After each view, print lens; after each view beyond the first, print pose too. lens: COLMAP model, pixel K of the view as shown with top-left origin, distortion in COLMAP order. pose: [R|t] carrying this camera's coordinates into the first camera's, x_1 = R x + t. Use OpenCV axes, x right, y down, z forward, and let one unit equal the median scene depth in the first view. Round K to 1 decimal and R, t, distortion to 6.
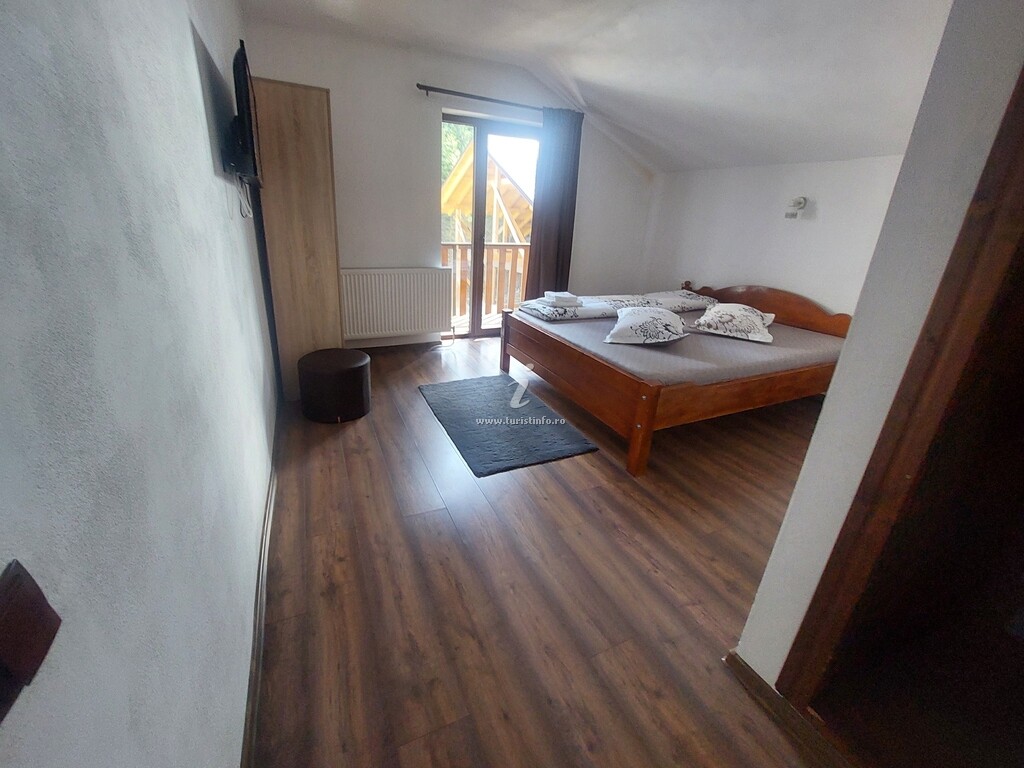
lens RADIAL K [[404.3, 0, 509.3], [0, 404.3, 356.0], [0, 0, 1]] dist [-0.000658, -0.000077]
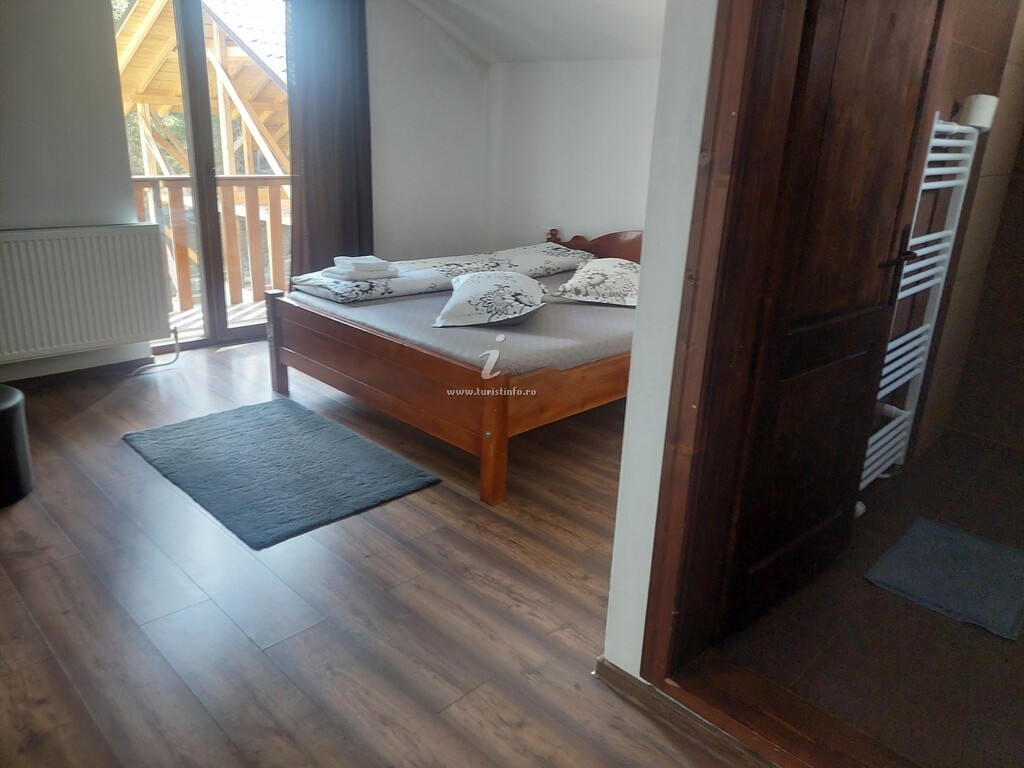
lens RADIAL K [[728.5, 0, 547.4], [0, 728.5, 363.6], [0, 0, 1]] dist [0.049133, -0.042826]
pose [[0.934924, -0.110387, 0.337242, -0.005763], [0.113073, 0.993517, 0.011733, 0.032916], [-0.336351, 0.027163, 0.941345, -0.204514]]
